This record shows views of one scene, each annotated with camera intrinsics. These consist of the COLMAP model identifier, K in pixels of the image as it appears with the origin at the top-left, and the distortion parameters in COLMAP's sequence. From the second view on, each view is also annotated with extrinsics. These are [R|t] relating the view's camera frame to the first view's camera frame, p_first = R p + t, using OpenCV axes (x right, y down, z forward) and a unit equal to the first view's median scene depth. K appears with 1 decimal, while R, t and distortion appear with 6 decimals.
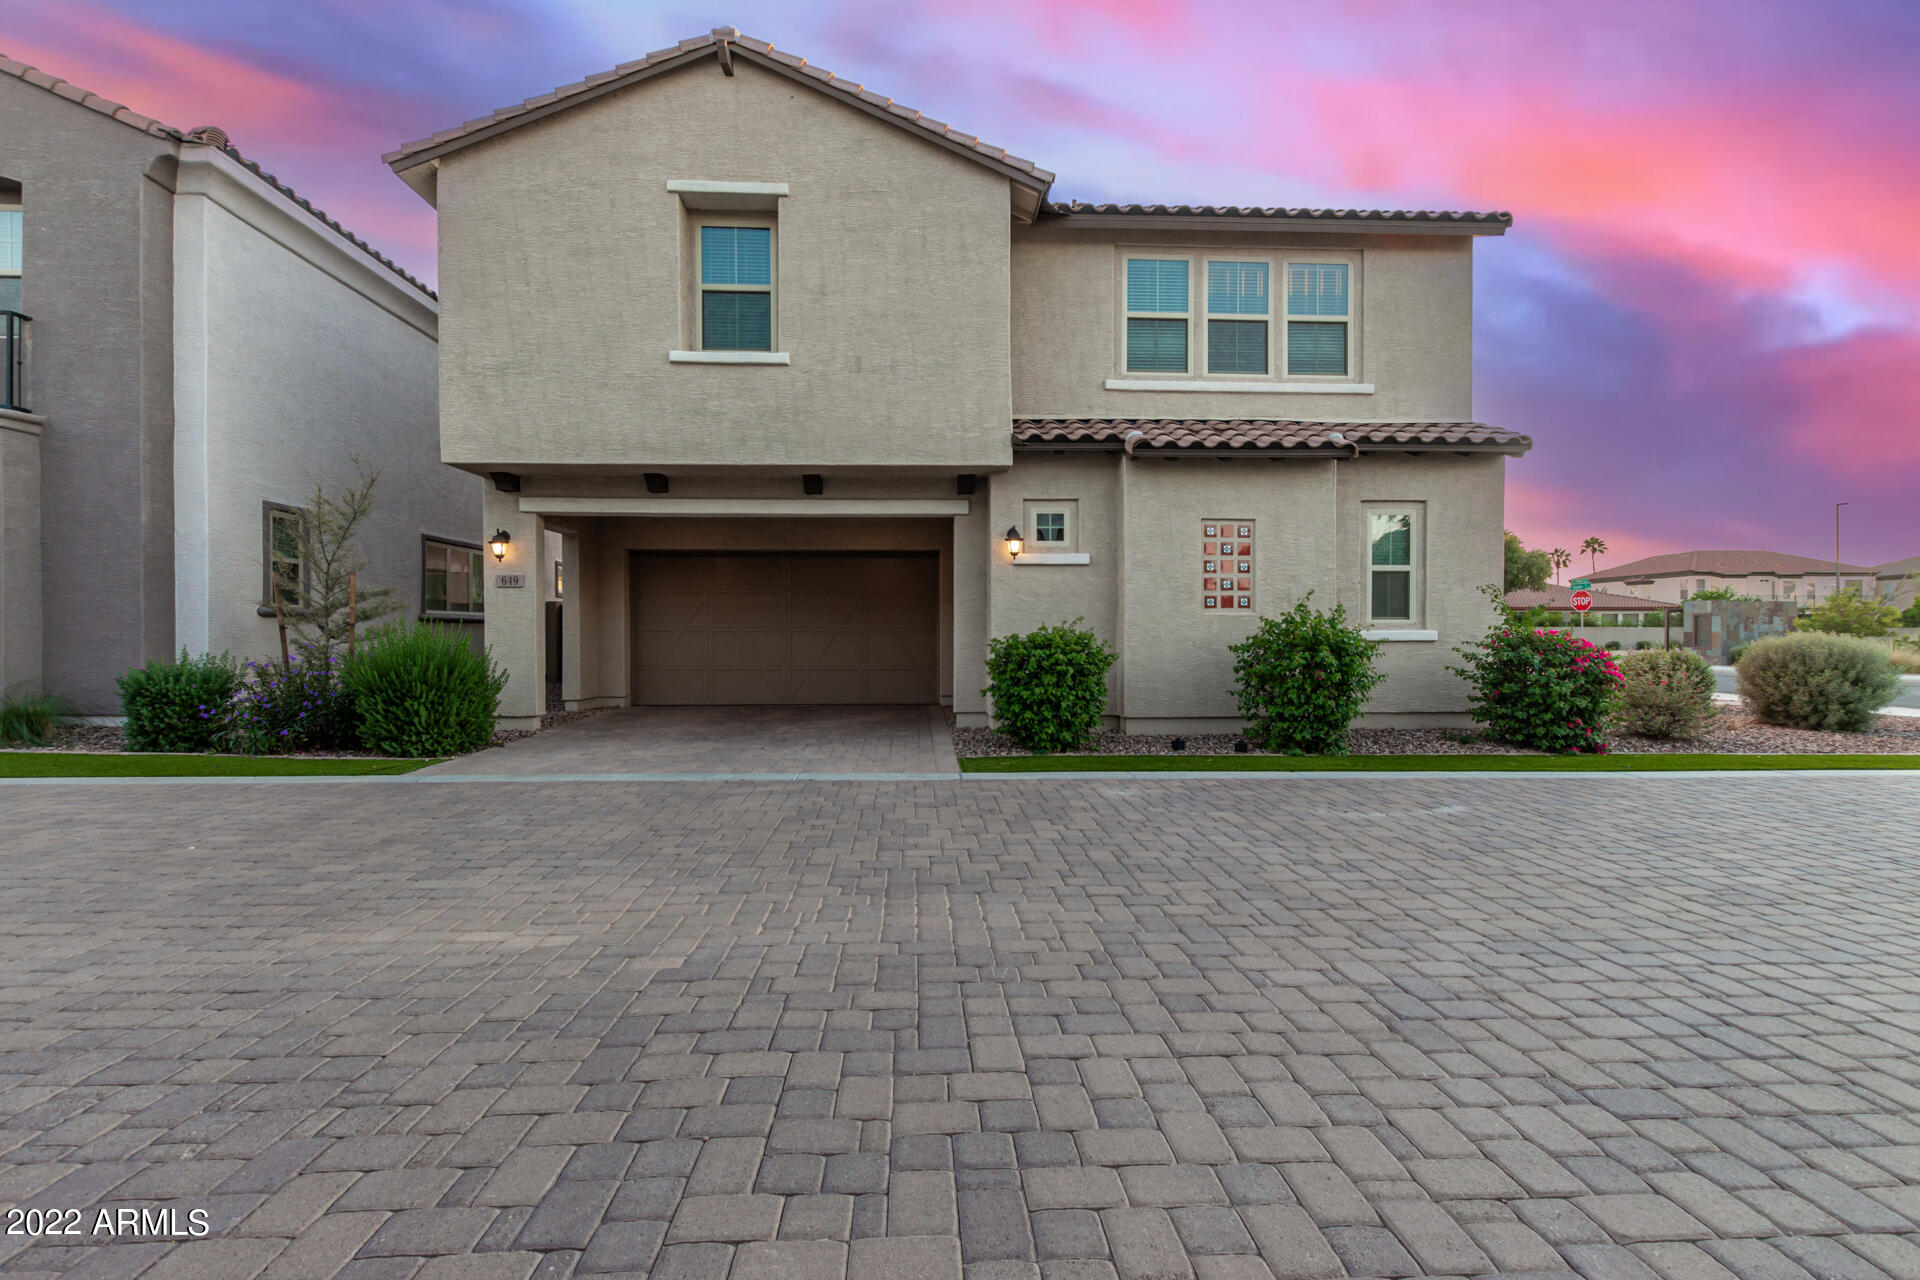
lens RADIAL K [[881.2, 0, 969.7], [0, 881.2, 640.6], [0, 0, 1]] dist [0.002845, 0.001359]
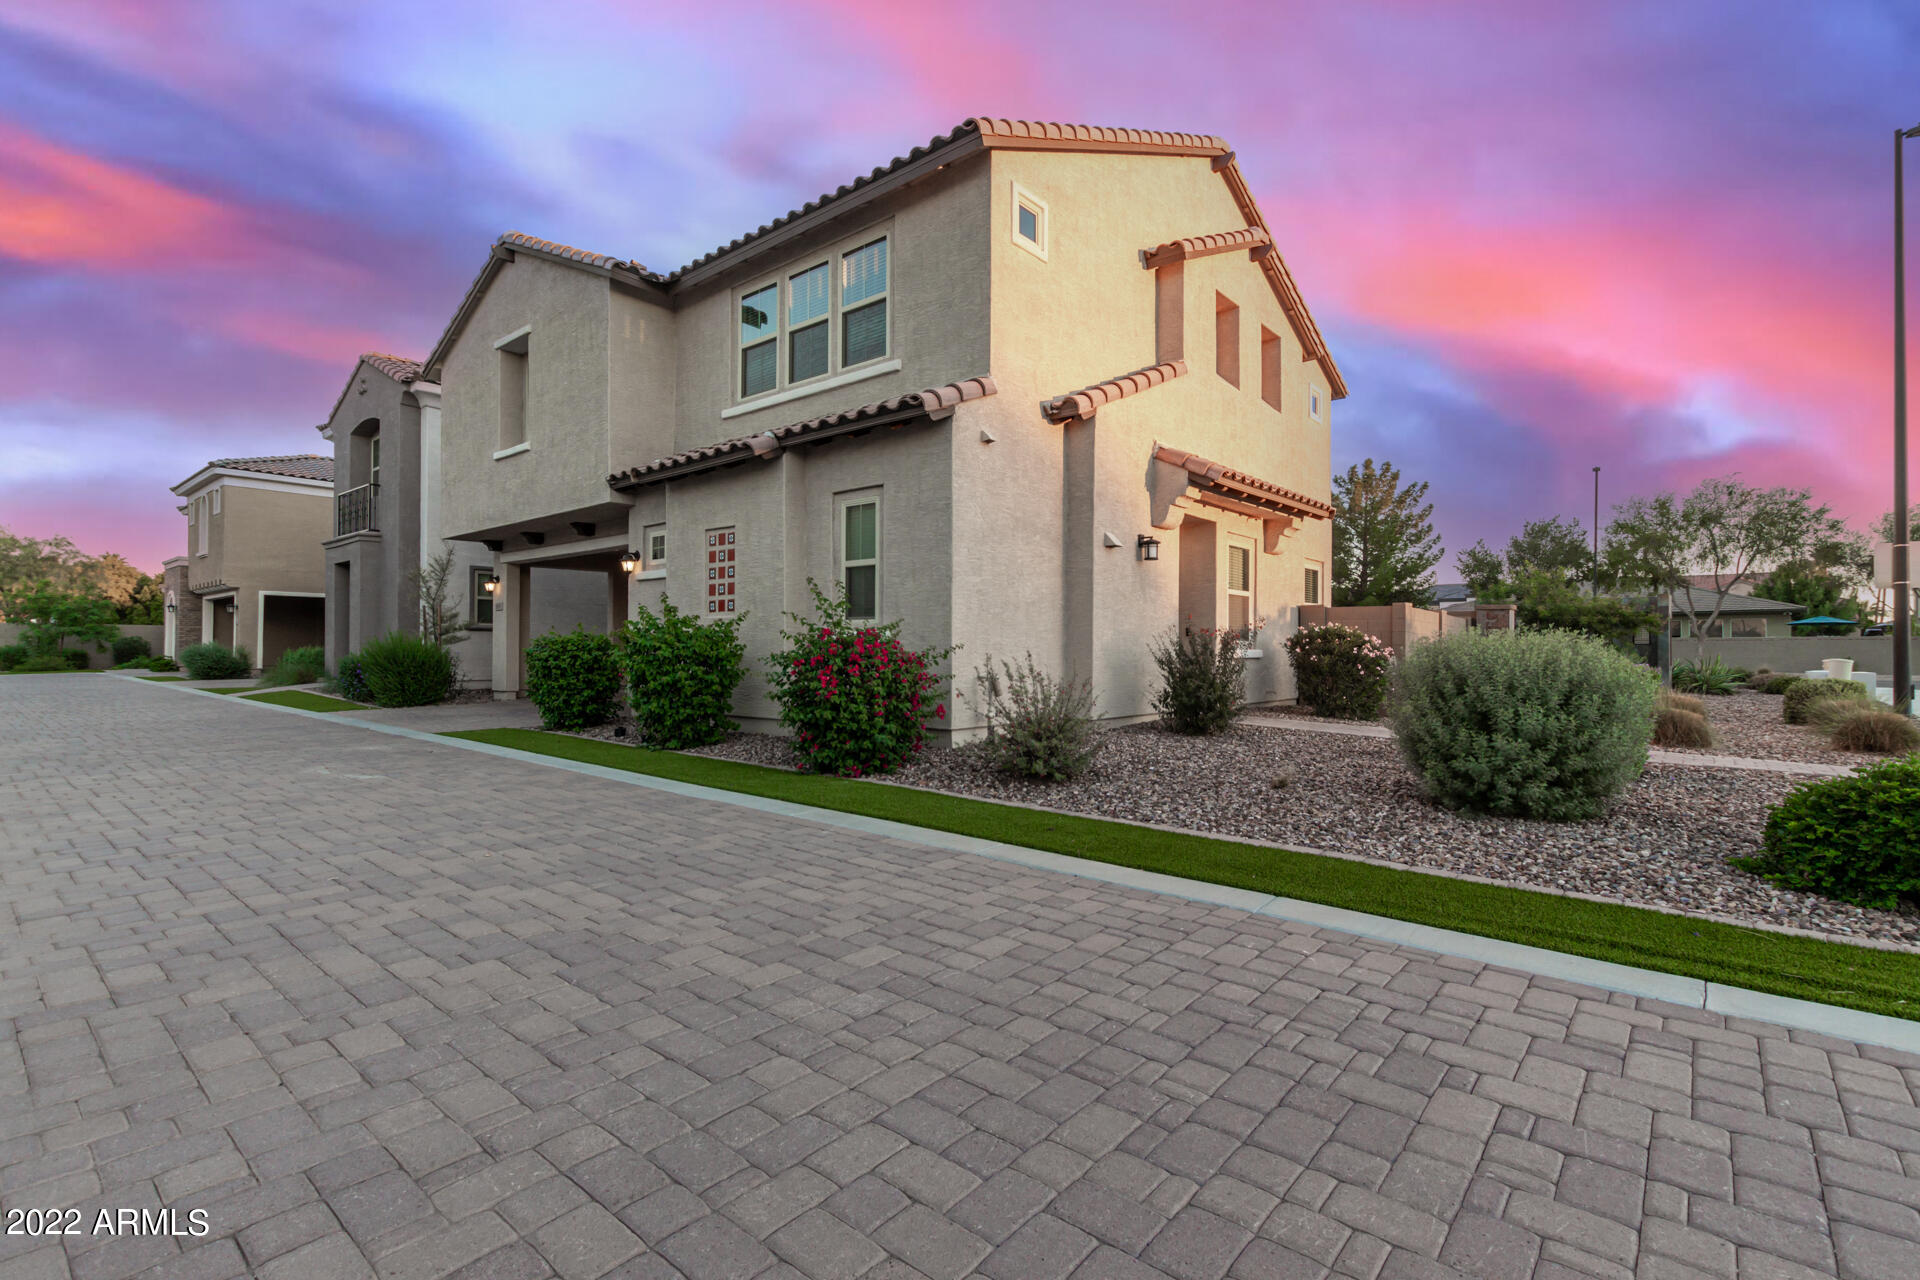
lens RADIAL K [[881.2, 0, 975.5], [0, 881.2, 642.5], [0, 0, 1]] dist [0.002845, 0.001359]
pose [[0.723599, -0.000276, -0.690220, 1.294679], [-0.004811, 0.999974, -0.005444, 0.005344], [0.690203, 0.007260, 0.723579, 0.456206]]
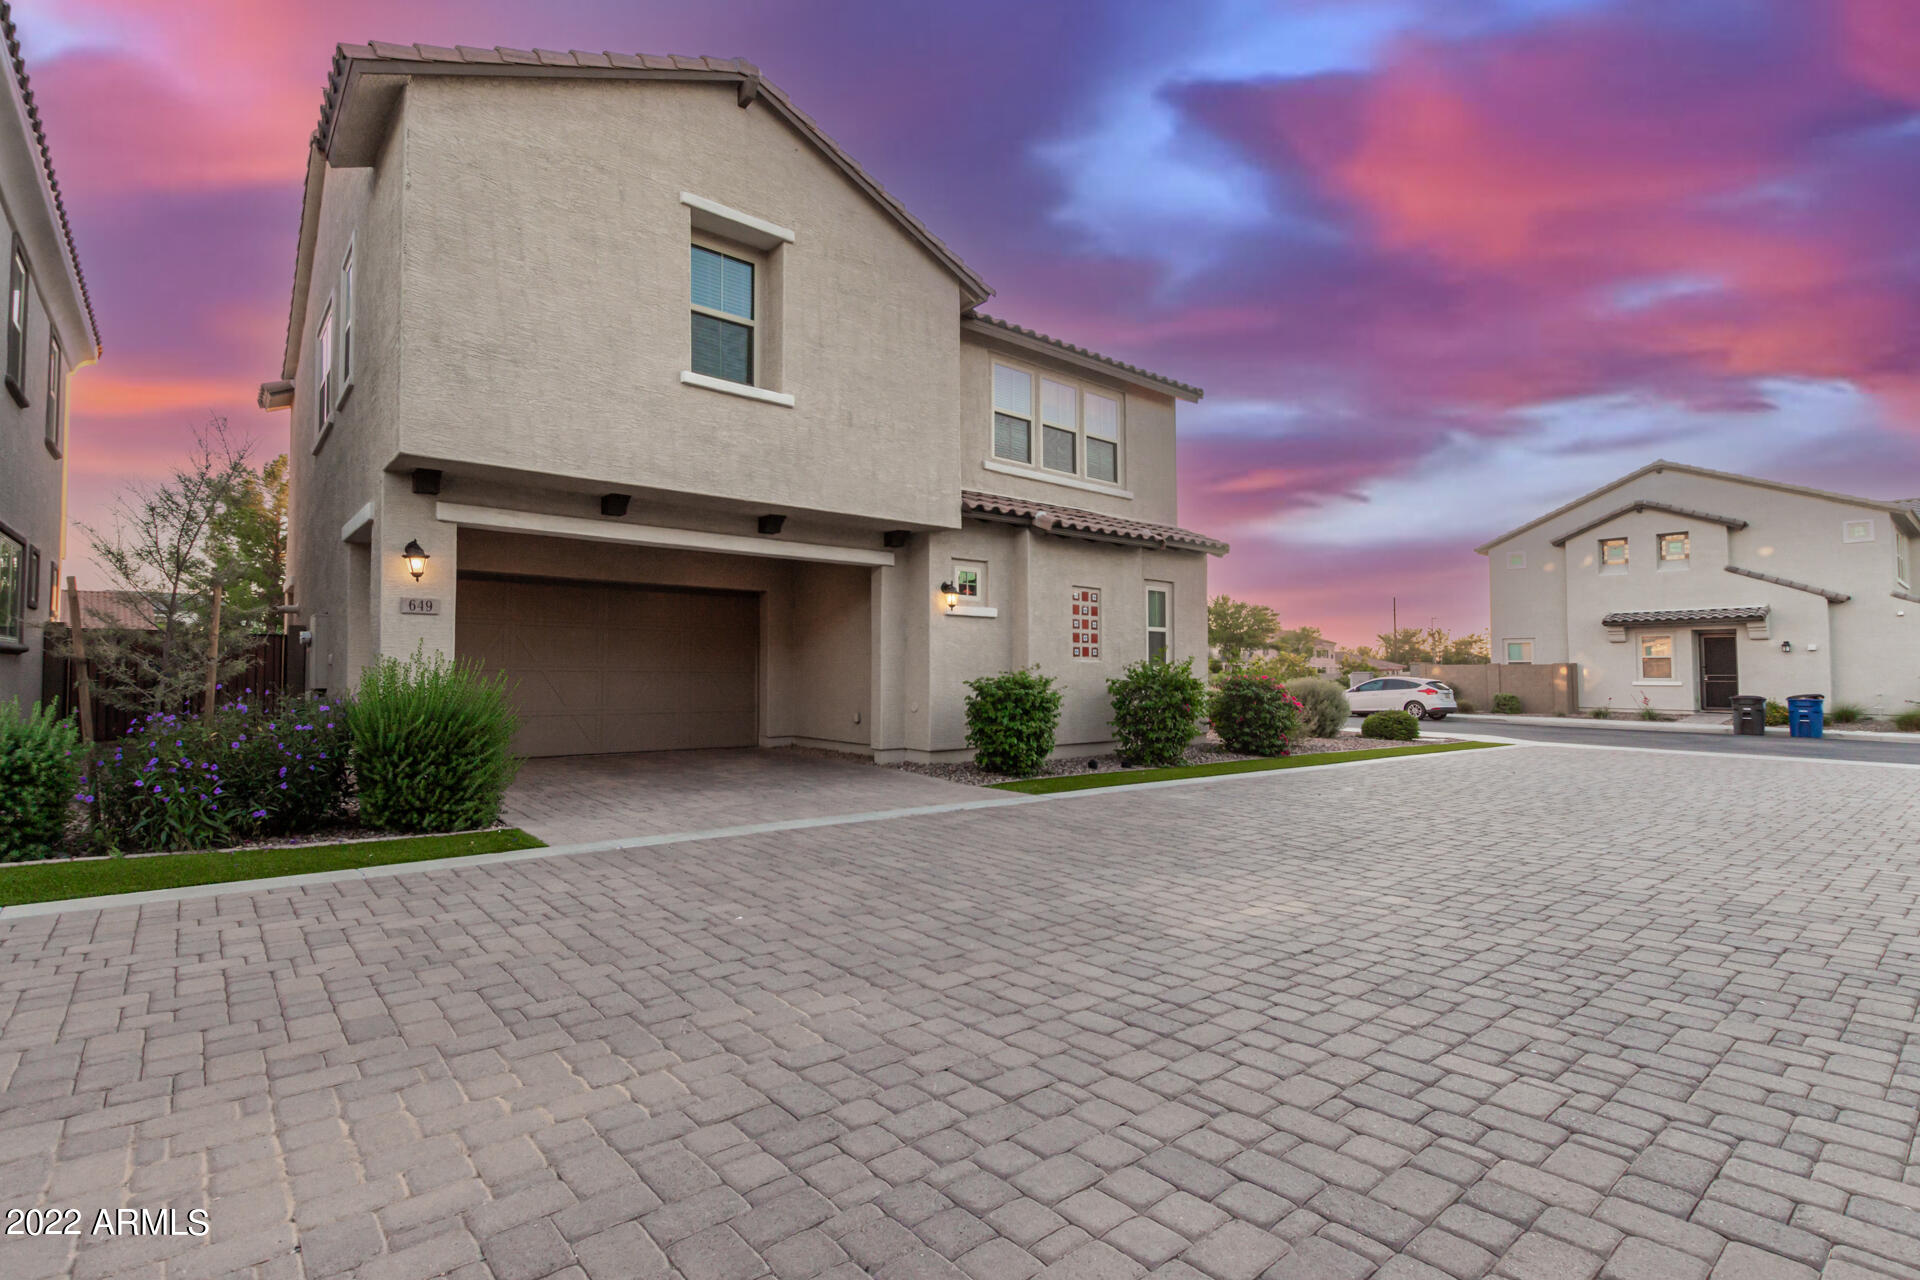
lens RADIAL K [[881.2, 0, 964.6], [0, 881.2, 638.5], [0, 0, 1]] dist [0.002845, 0.001359]
pose [[0.805458, 0.030193, 0.591883, -0.623509], [-0.001936, 0.998830, -0.048317, -0.001504], [-0.592649, 0.037771, 0.804575, 0.082527]]
